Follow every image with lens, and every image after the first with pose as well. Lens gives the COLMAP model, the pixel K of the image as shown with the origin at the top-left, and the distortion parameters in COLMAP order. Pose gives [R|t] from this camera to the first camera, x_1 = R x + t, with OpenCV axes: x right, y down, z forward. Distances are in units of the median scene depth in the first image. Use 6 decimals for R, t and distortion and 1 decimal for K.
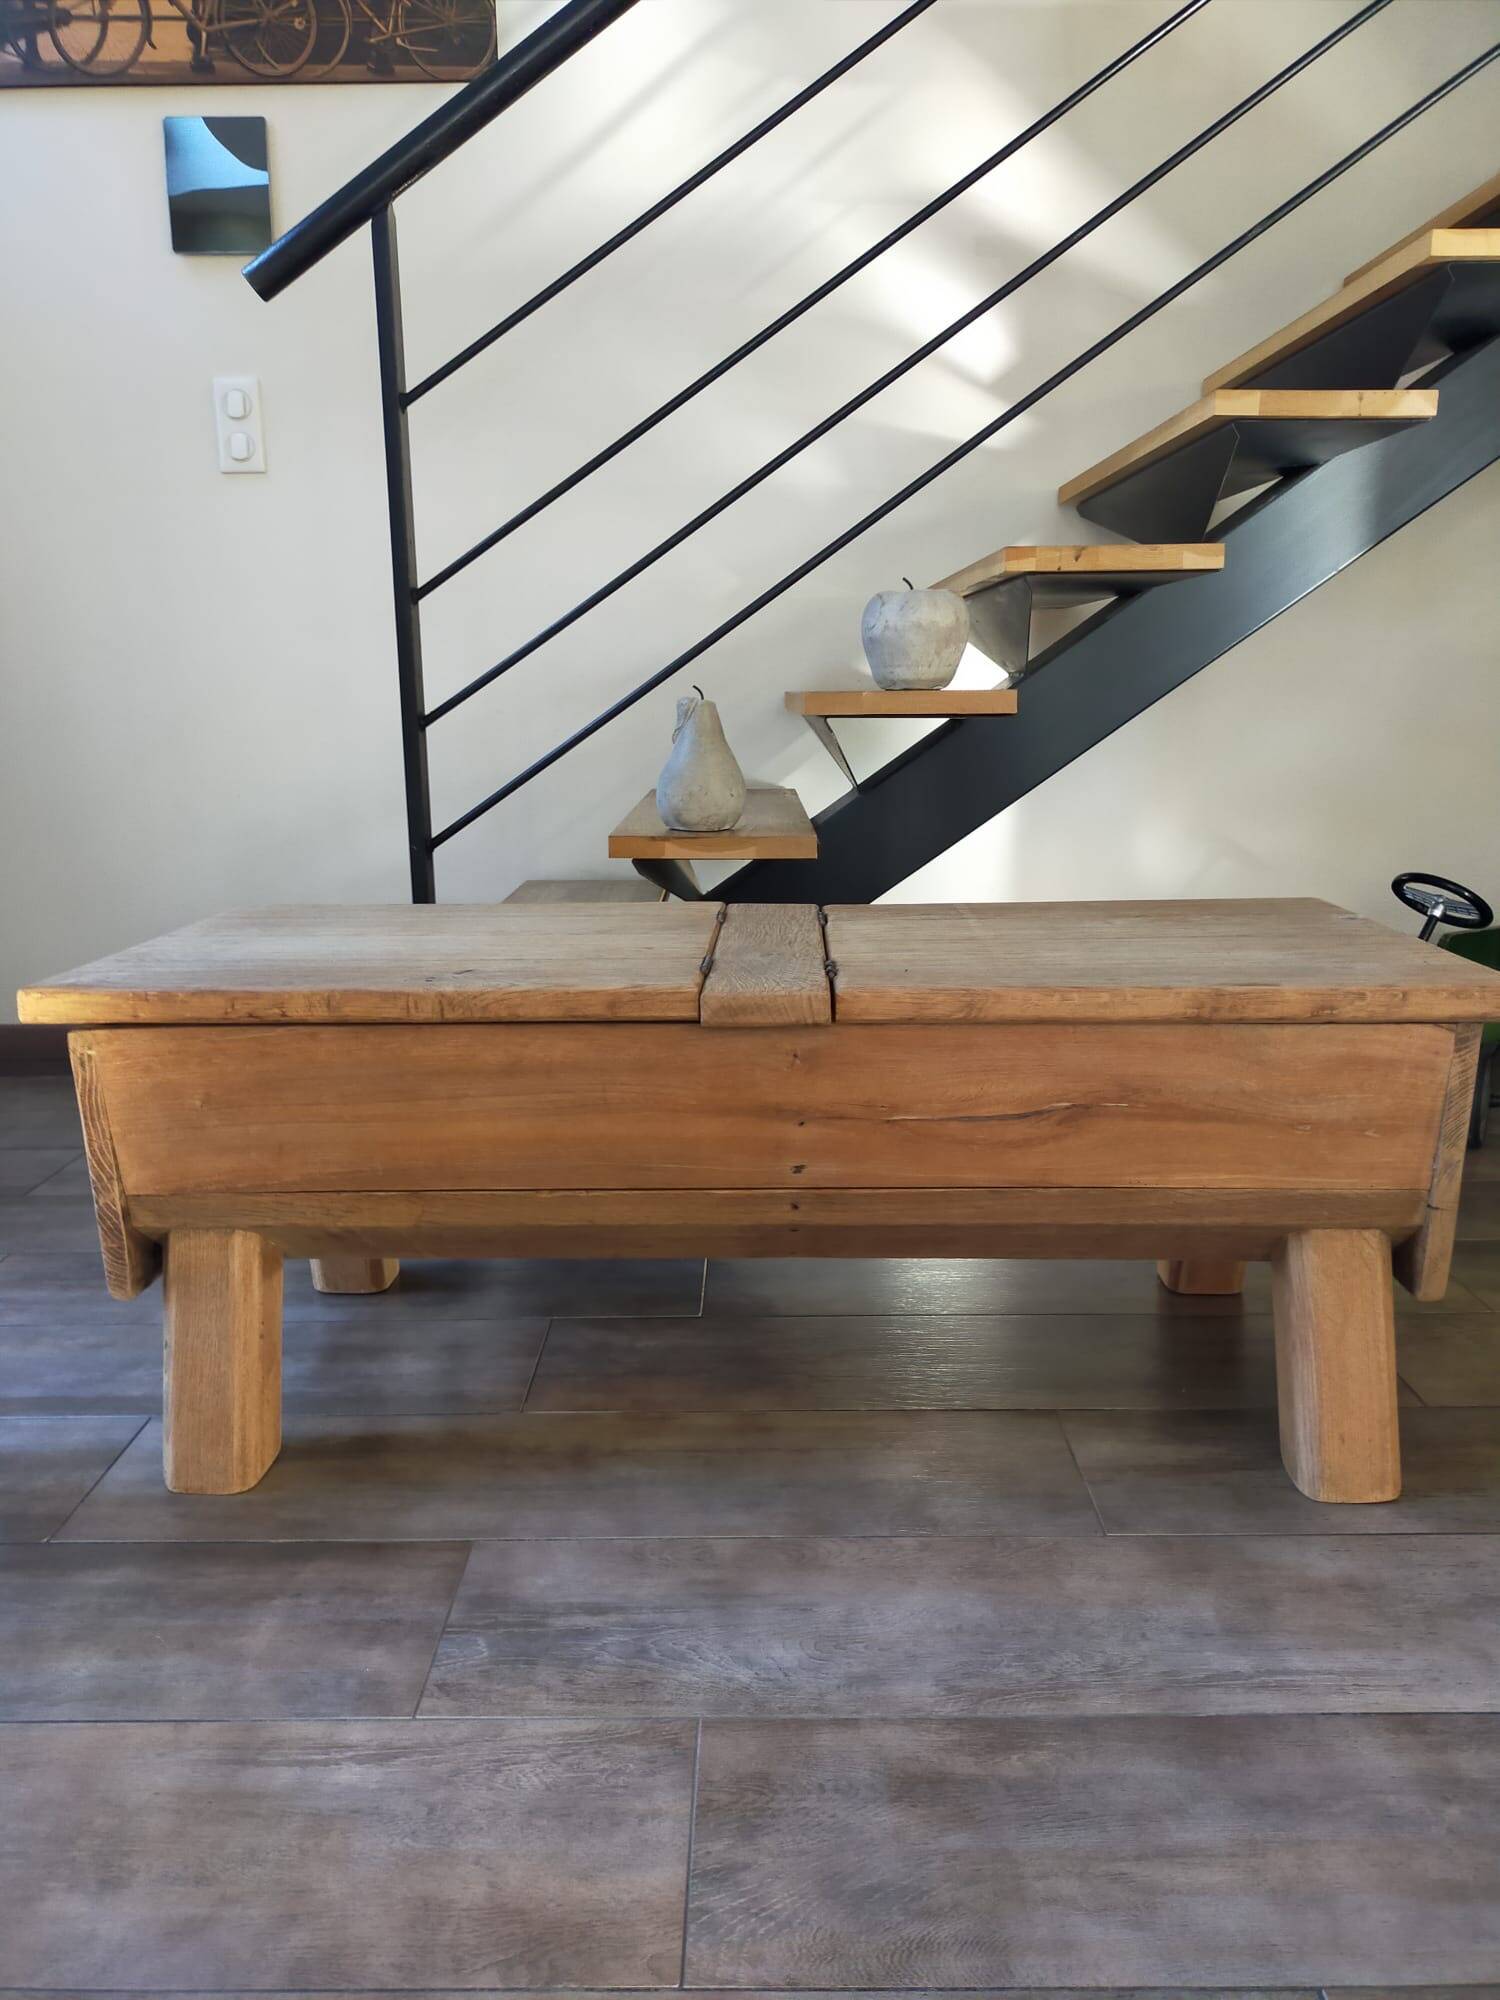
lens RADIAL K [[1497.8, 0, 746.0], [0, 1497.8, 996.2], [0, 0, 1]] dist [0.051435, -0.059449]
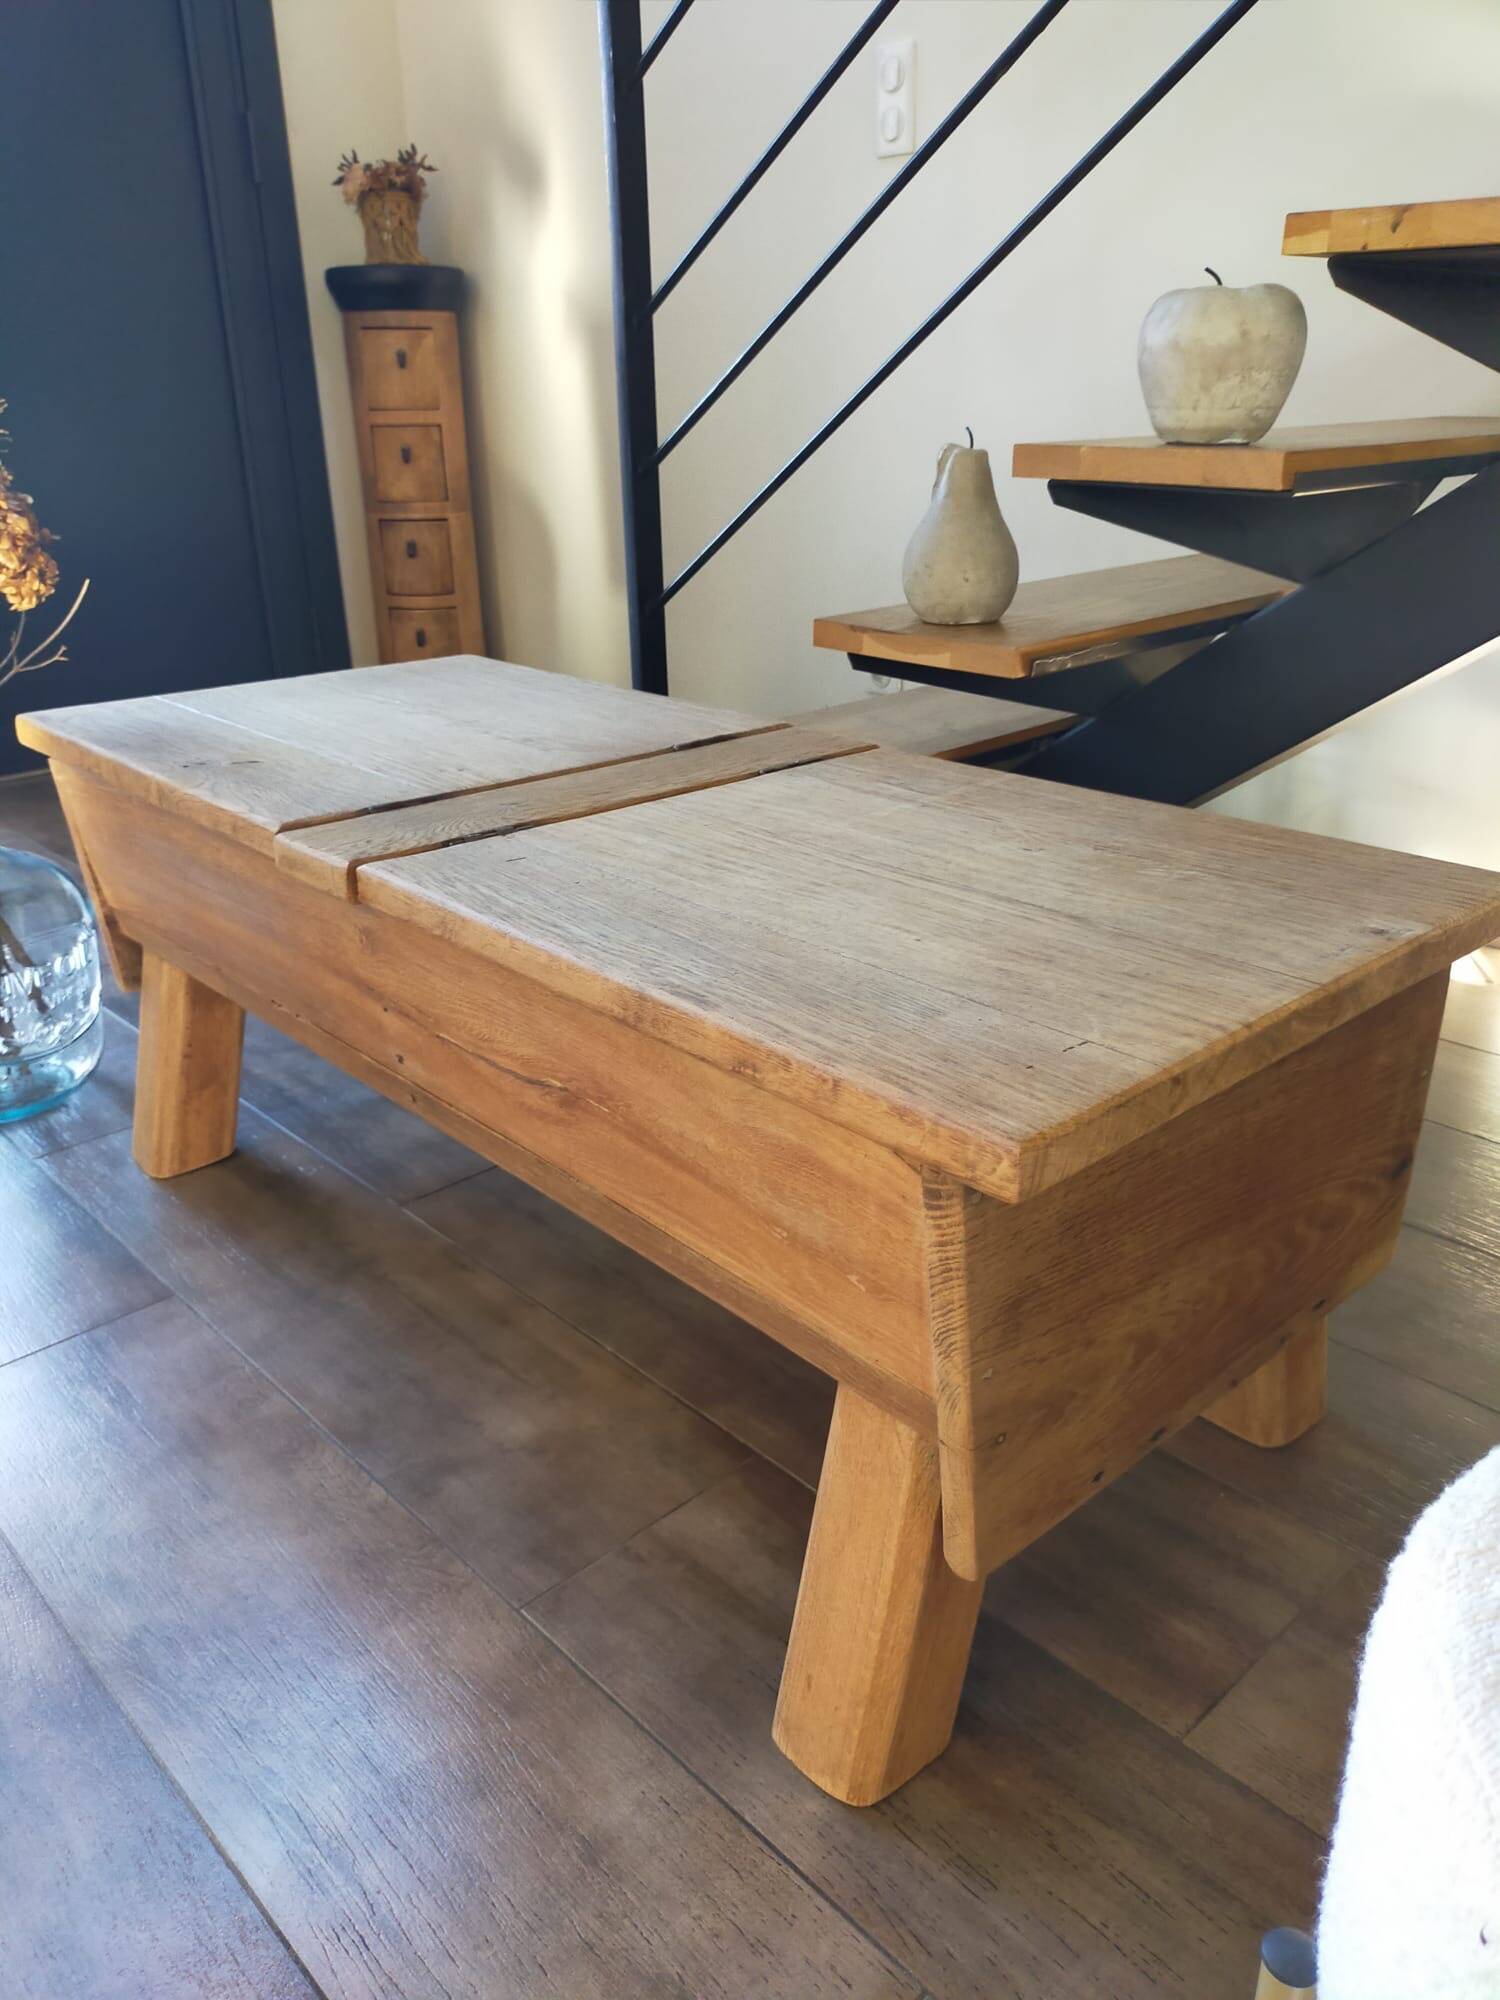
lens RADIAL K [[1509.9, 0, 746.9], [0, 1509.9, 994.1], [0, 0, 1]] dist [0.035344, -0.034898]
pose [[0.690798, 0.271740, -0.670041, 0.768937], [-0.135215, 0.958893, 0.249483, -0.169813], [0.710292, -0.081743, 0.699144, 0.551231]]
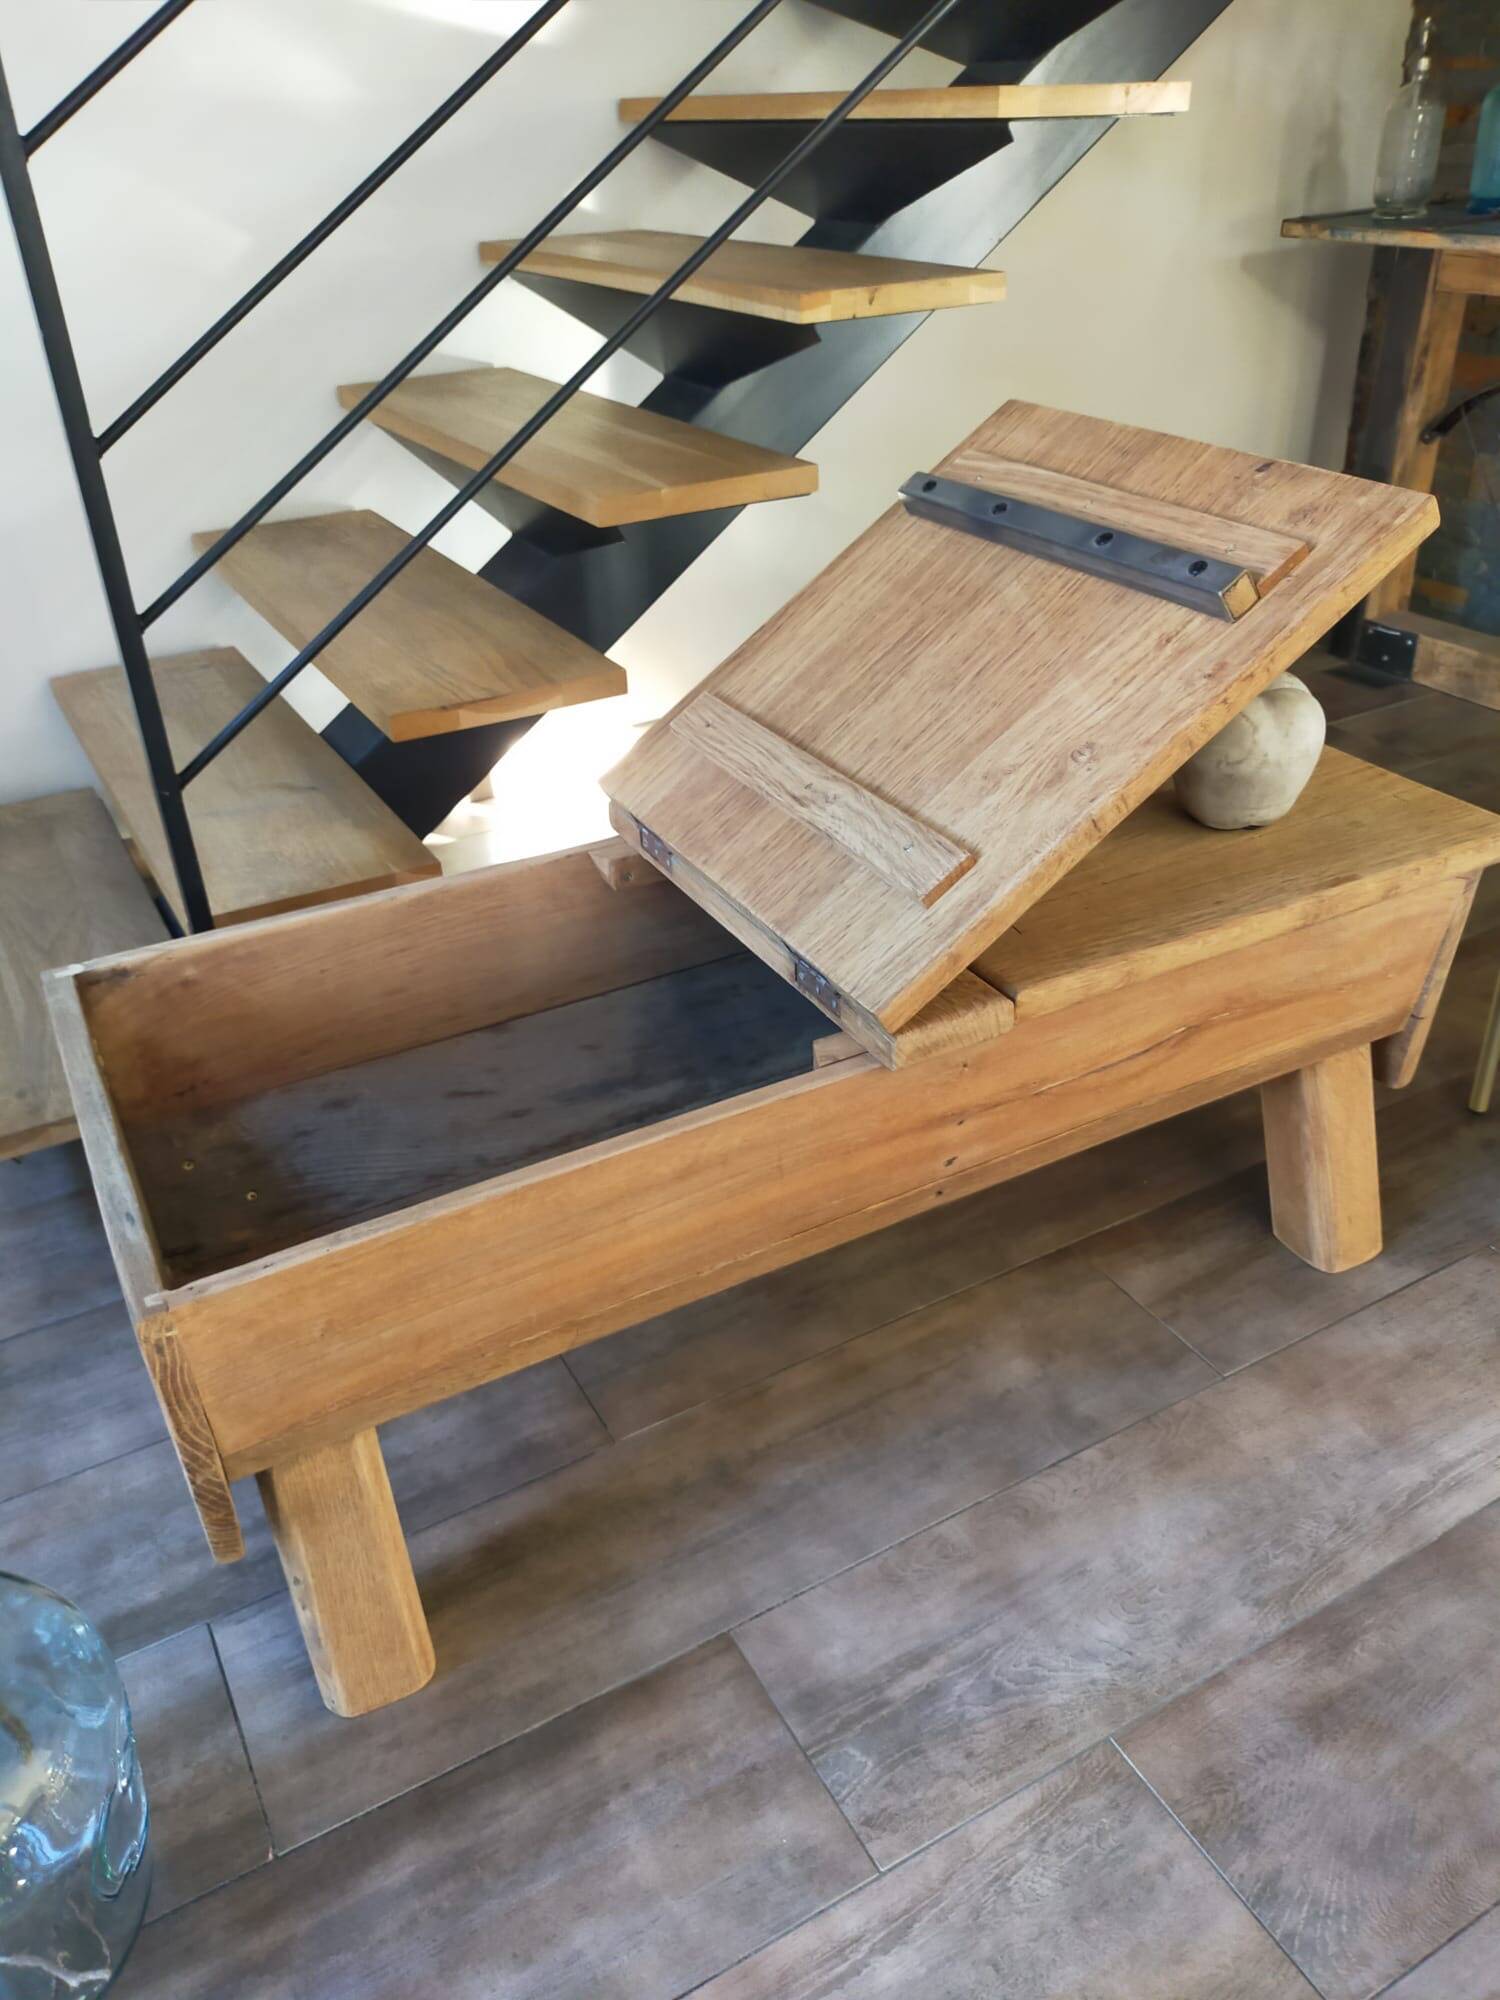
lens RADIAL K [[1517.9, 0, 750.0], [0, 1517.9, 1000.0], [0, 0, 1]] dist [0.038005, -0.046630]
pose [[0.868912, -0.272819, 0.412992, -0.456894], [0.127398, 0.929541, 0.346010, -0.337685], [-0.478291, -0.248038, 0.842446, 0.285293]]
